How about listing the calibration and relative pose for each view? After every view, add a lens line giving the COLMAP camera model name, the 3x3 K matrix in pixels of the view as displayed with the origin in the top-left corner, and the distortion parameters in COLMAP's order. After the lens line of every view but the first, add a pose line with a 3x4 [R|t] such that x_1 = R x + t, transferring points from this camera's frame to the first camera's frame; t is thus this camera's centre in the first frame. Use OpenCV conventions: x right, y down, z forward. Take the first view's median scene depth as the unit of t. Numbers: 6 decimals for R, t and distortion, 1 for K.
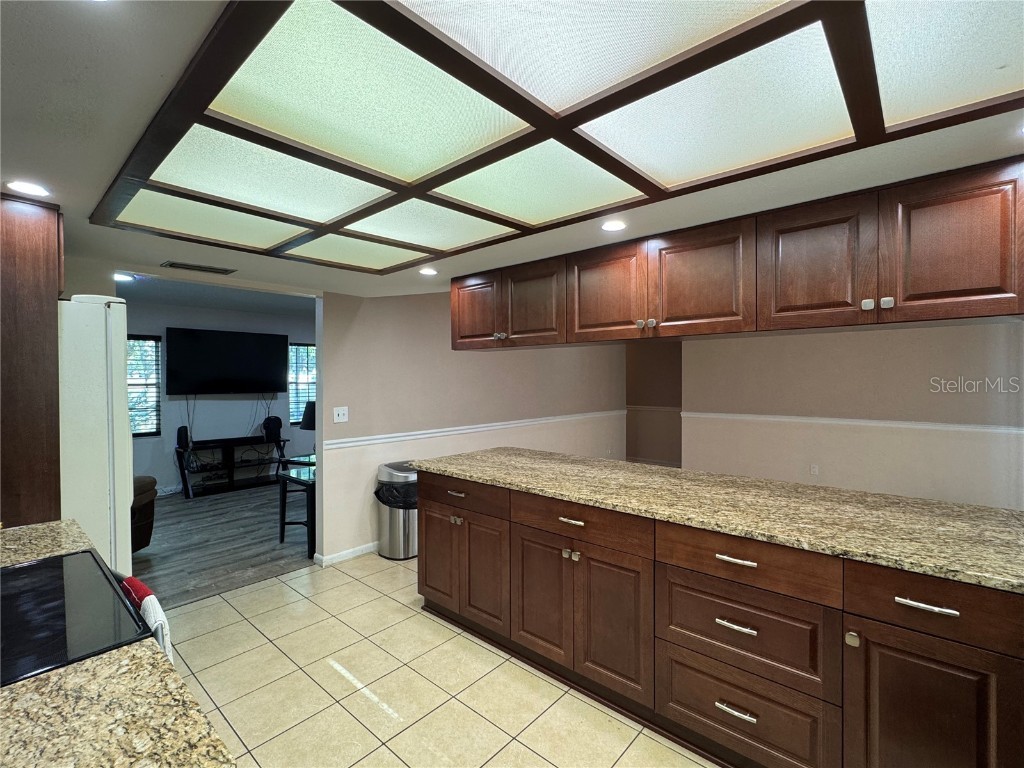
lens RADIAL K [[468.4, 0, 511.3], [0, 468.4, 383.0], [0, 0, 1]] dist [-0.001460, -0.000084]
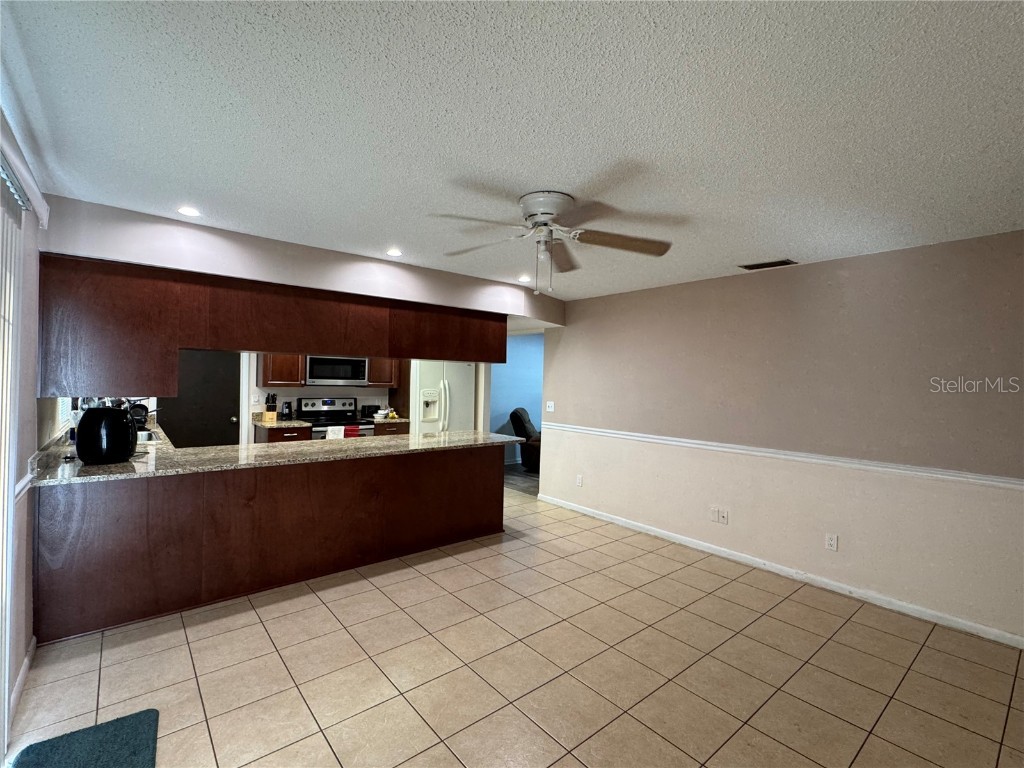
lens RADIAL K [[469.2, 0, 512.0], [0, 469.2, 384.0], [0, 0, 1]] dist [-0.003432, -0.000394]
pose [[-0.151629, 0.009641, -0.988390, 1.834222], [-0.032318, 0.999369, 0.014706, -0.038928], [0.987909, 0.034172, -0.151222, 1.737912]]
